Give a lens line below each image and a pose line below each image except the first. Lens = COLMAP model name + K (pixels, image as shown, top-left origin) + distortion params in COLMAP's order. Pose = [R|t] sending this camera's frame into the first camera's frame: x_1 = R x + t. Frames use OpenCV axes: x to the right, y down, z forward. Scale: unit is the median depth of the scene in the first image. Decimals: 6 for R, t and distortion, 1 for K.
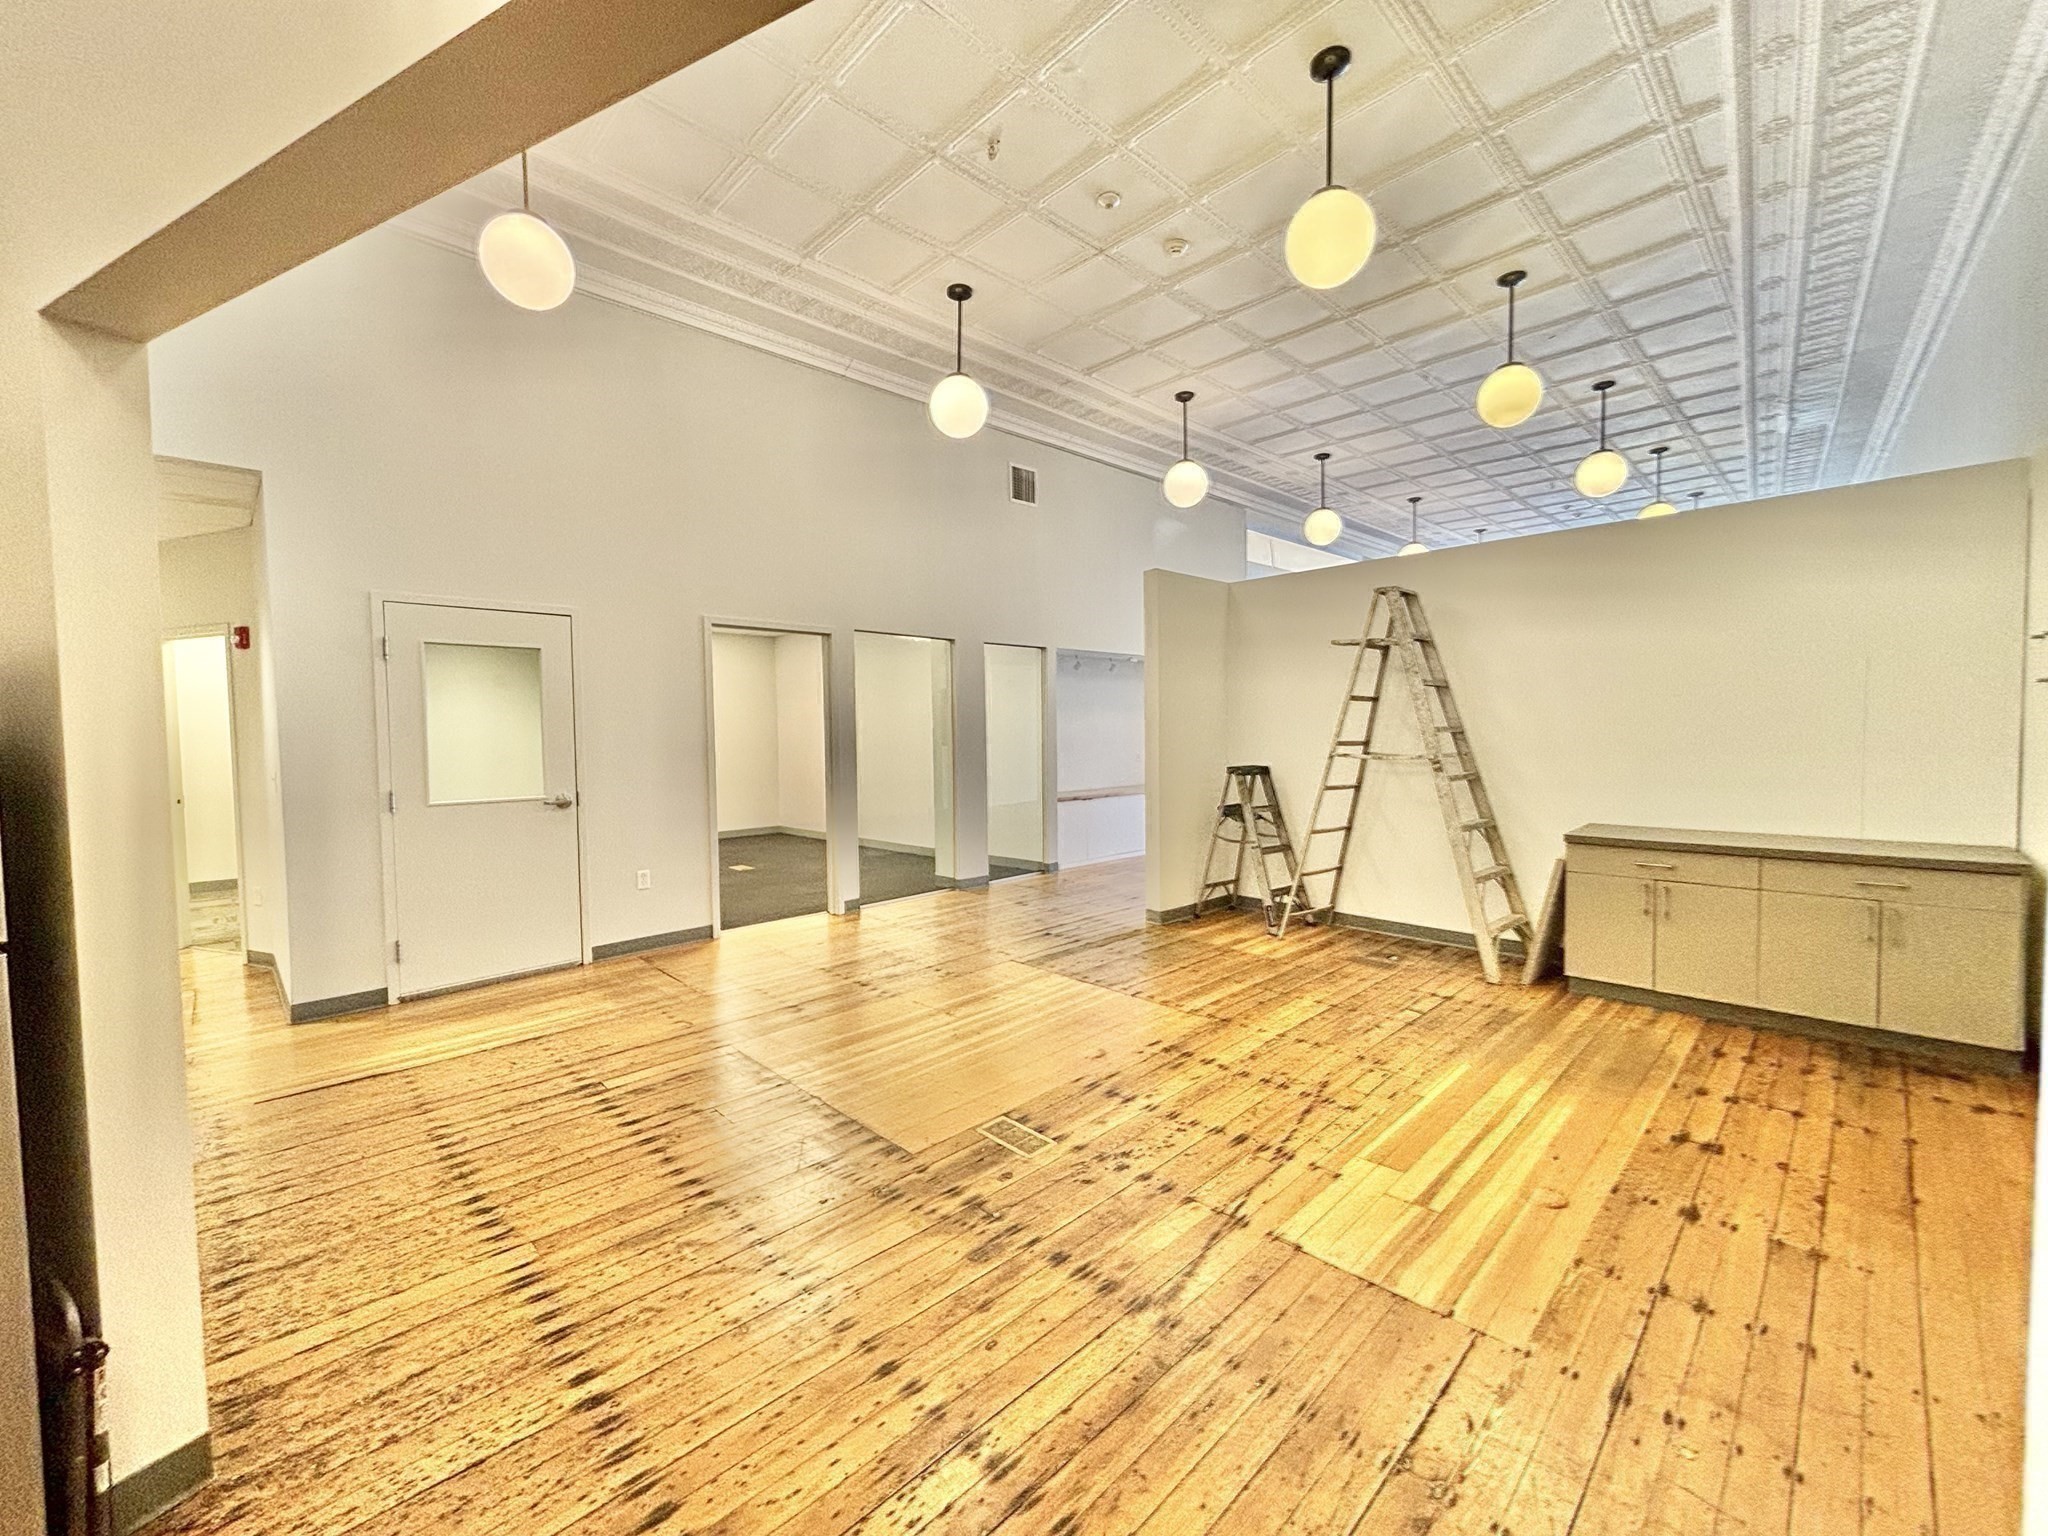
lens RADIAL K [[833.7, 0, 1007.7], [0, 833.7, 769.4], [0, 0, 1]] dist [0.001514, 0.007002]
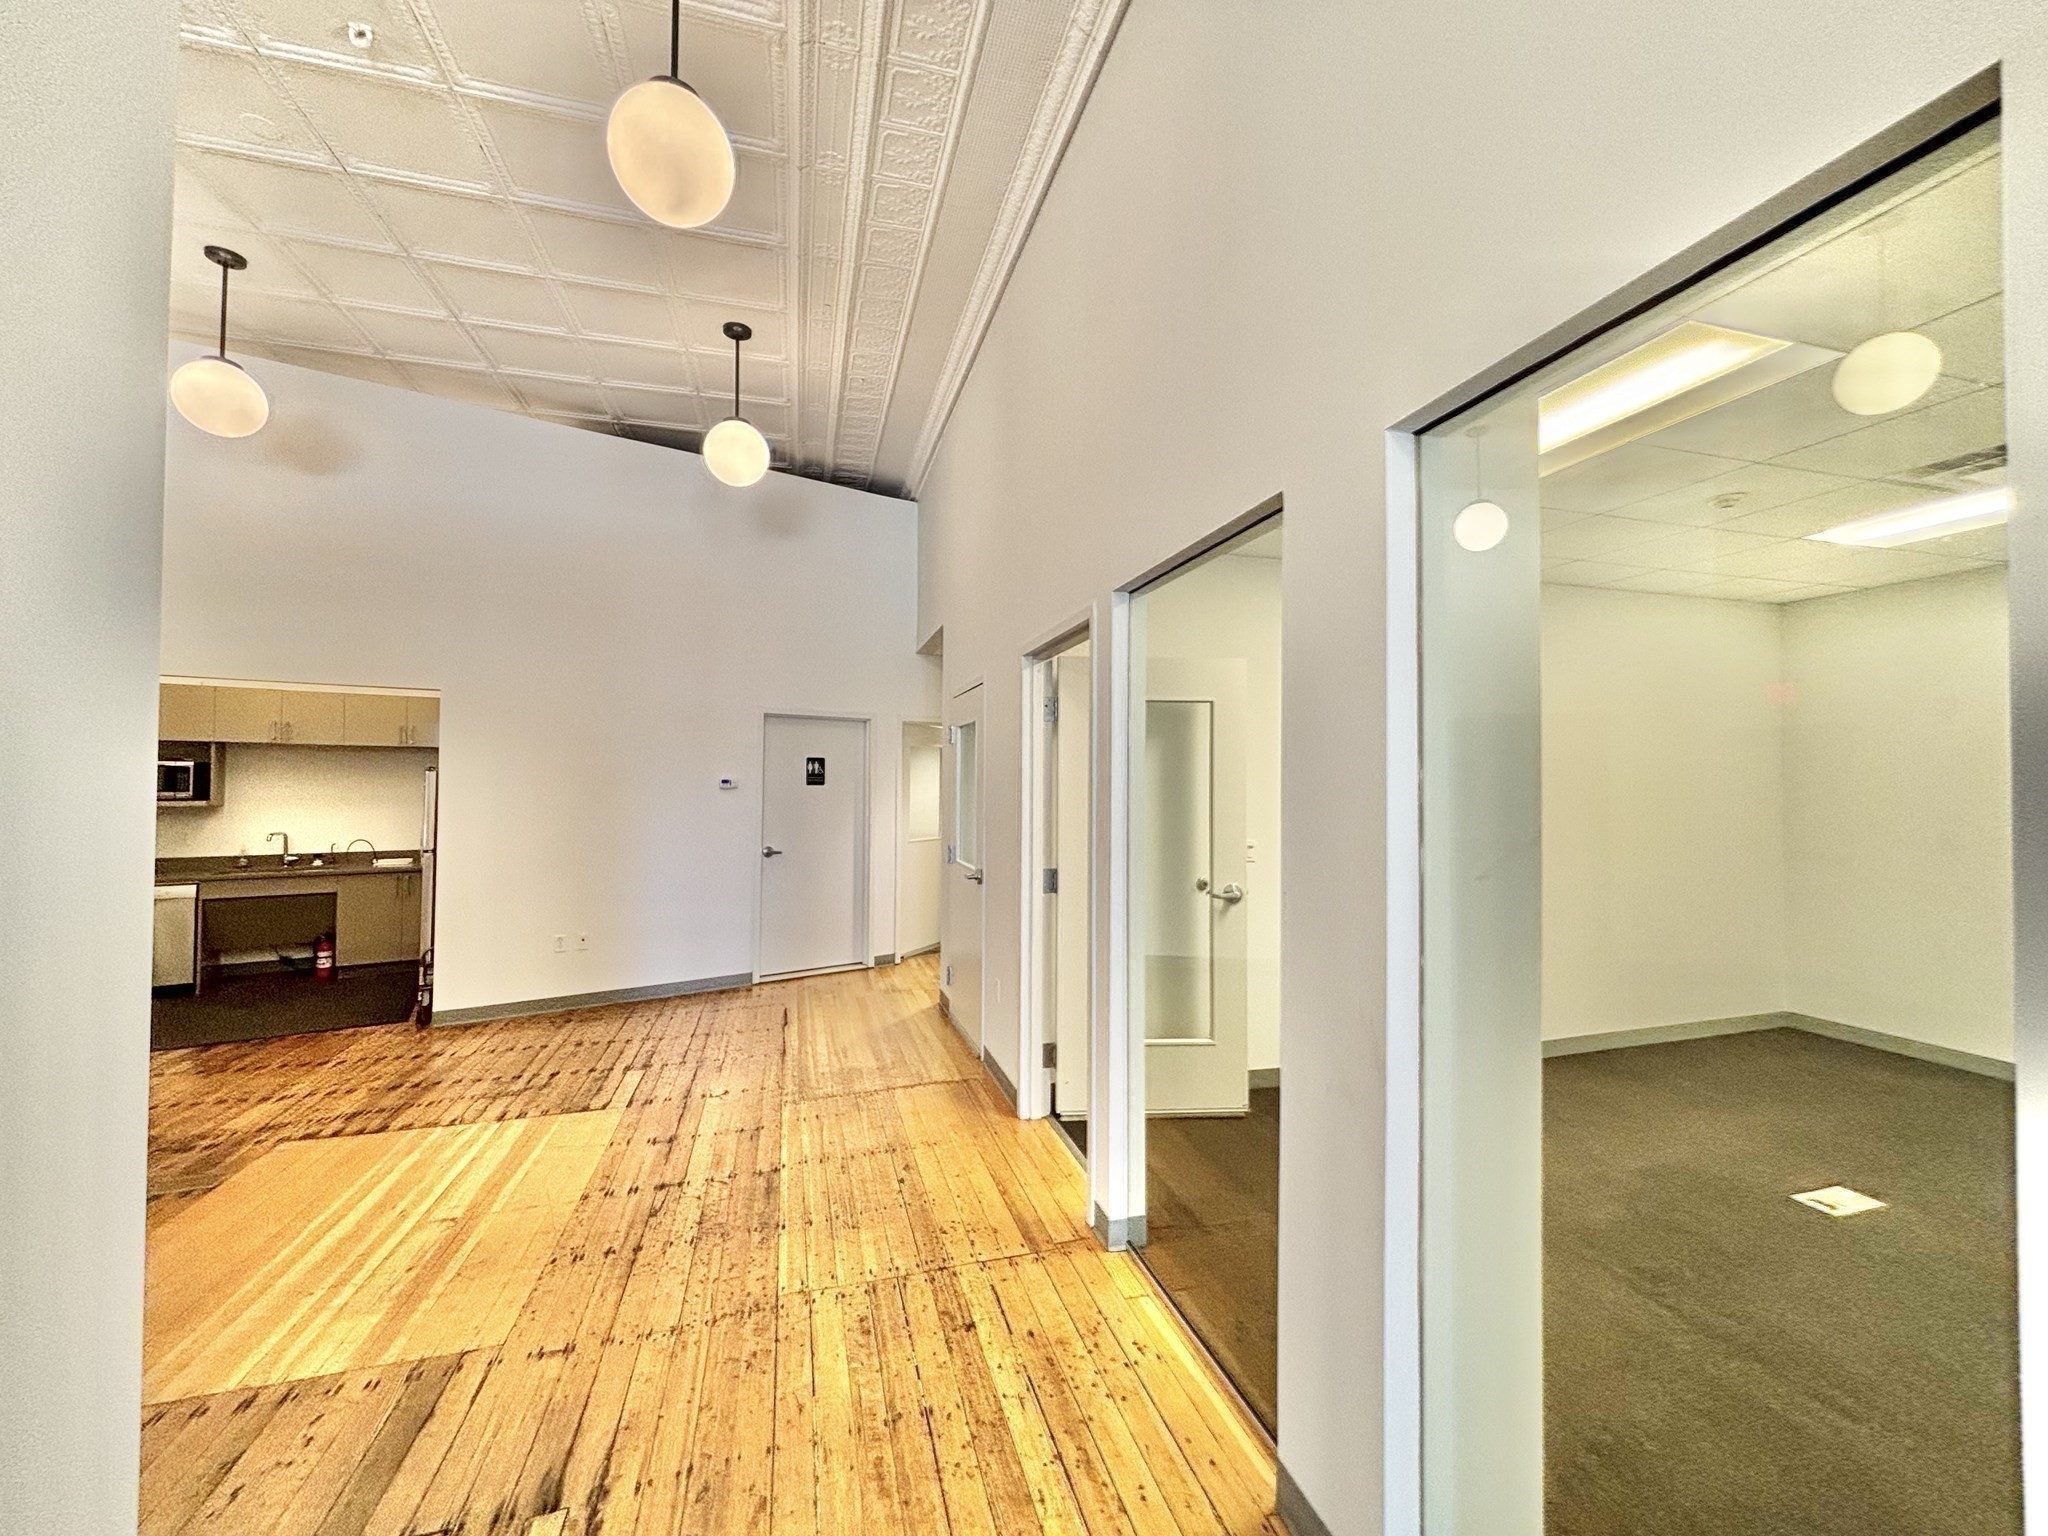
lens RADIAL K [[833.7, 0, 1007.7], [0, 833.7, 769.4], [0, 0, 1]] dist [0.001514, 0.007002]
pose [[-0.476086, -0.005262, -0.879383, 0.449872], [-0.043450, 0.998902, 0.017546, -0.164659], [0.878325, 0.046562, -0.475791, 2.350278]]
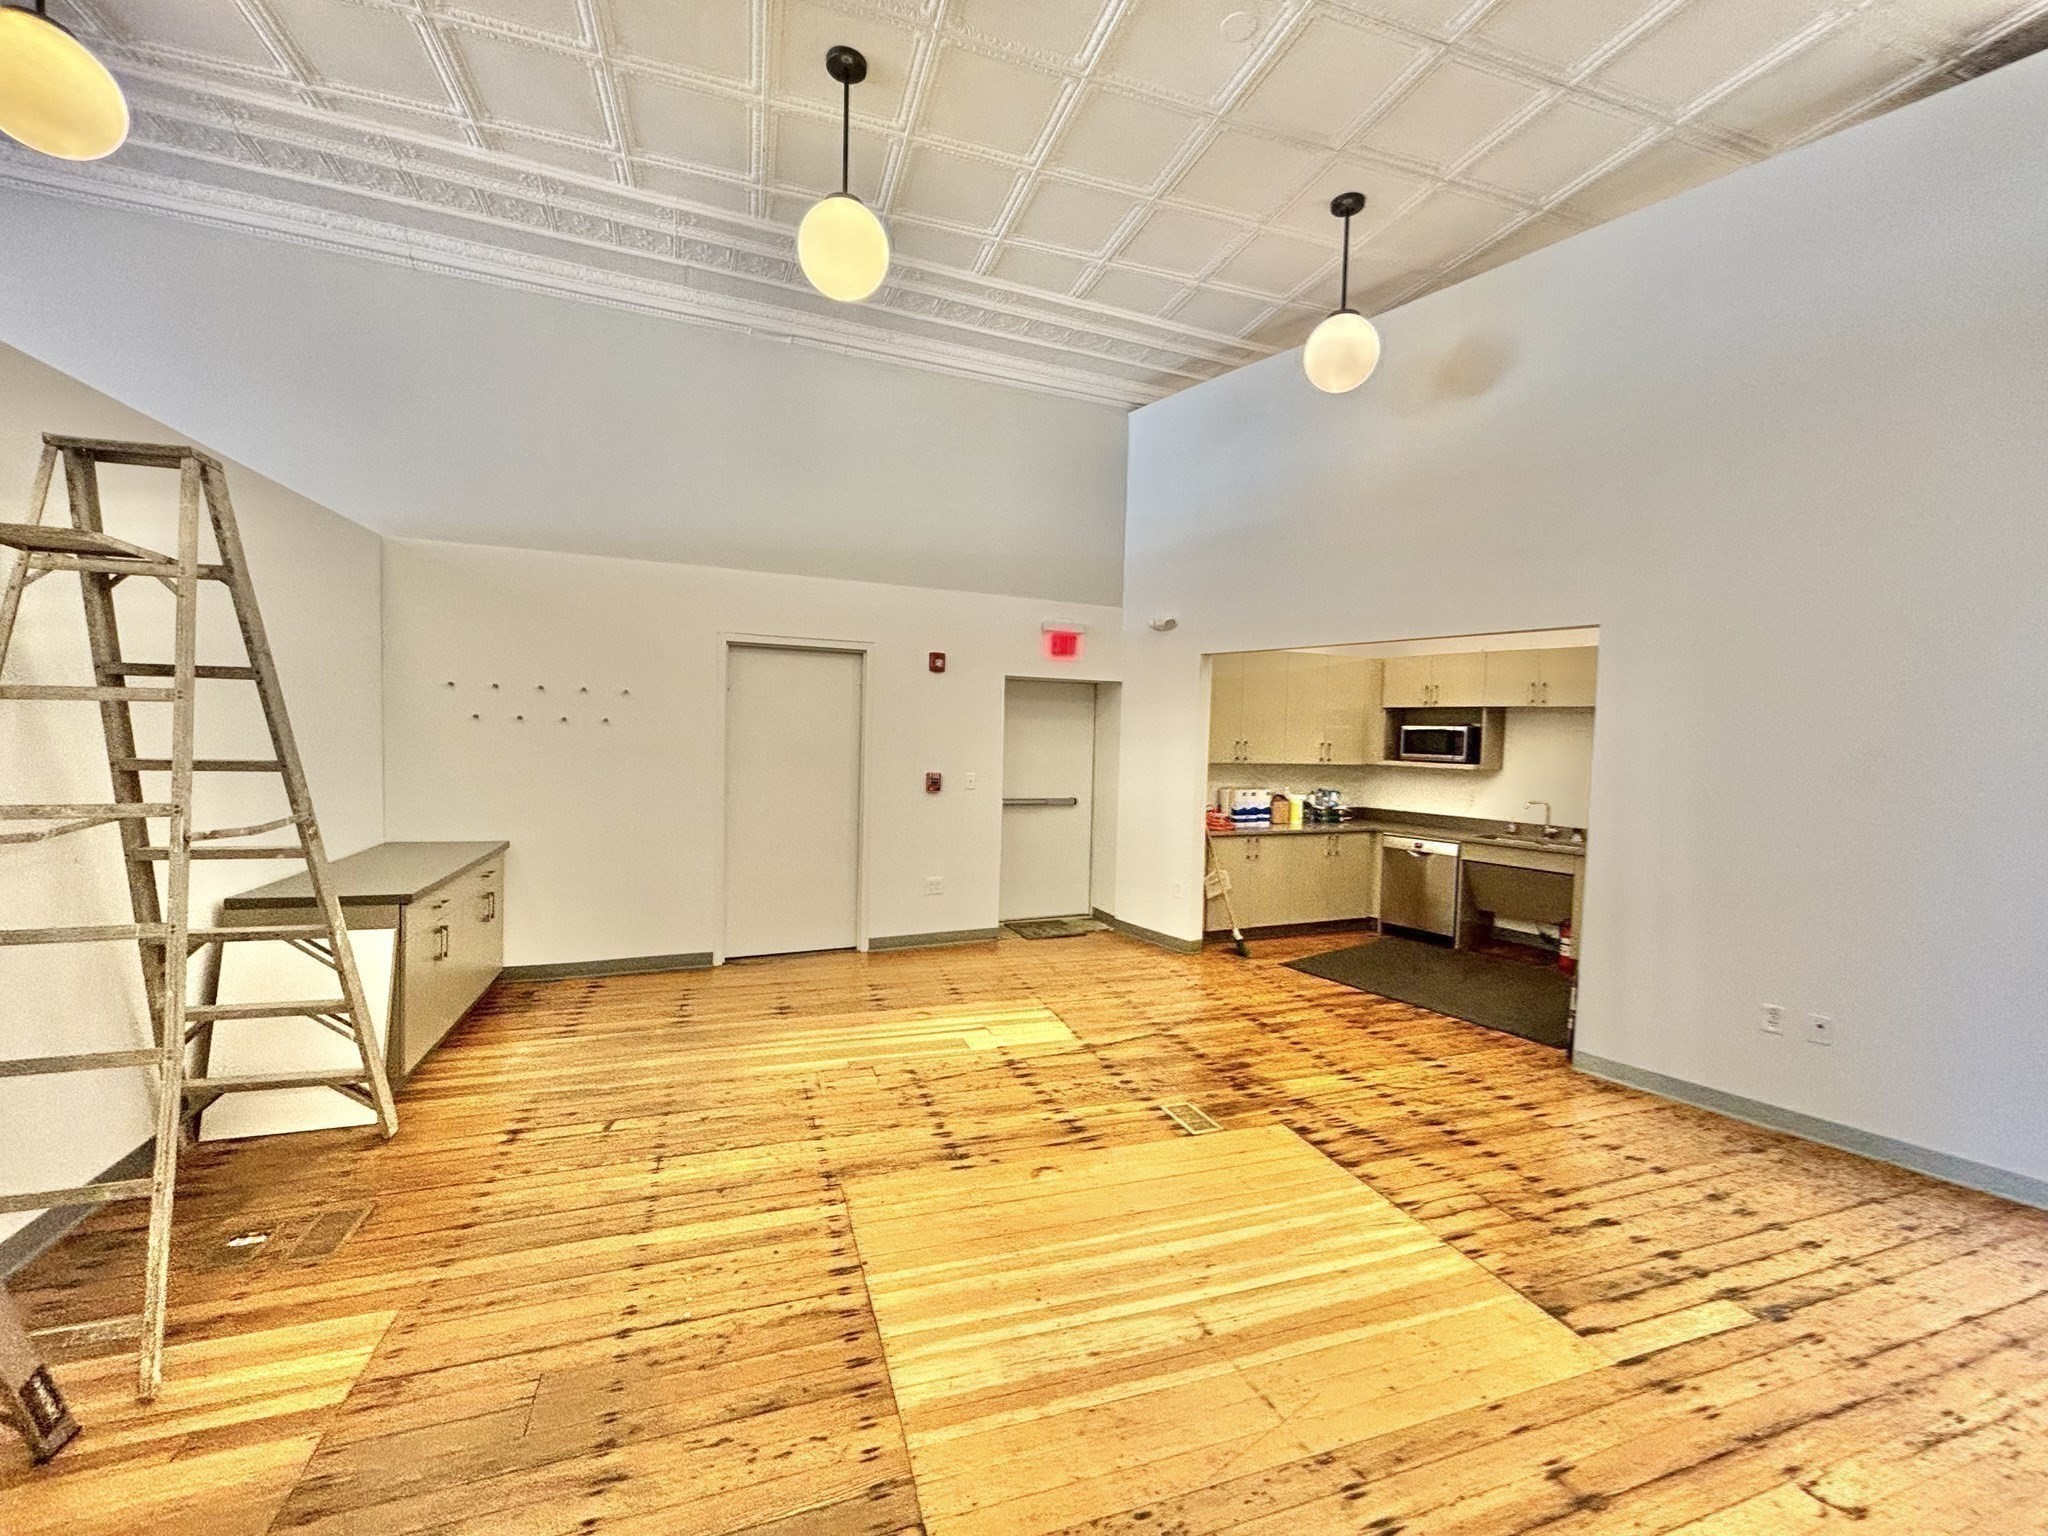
lens RADIAL K [[830.3, 0, 1028.2], [0, 830.3, 767.7], [0, 0, 1]] dist [-0.009393, 0.006216]
pose [[-0.912583, -0.029374, 0.407835, -0.231512], [0.005577, 0.996429, 0.084245, -0.141204], [-0.408853, 0.079155, -0.909161, 2.018282]]
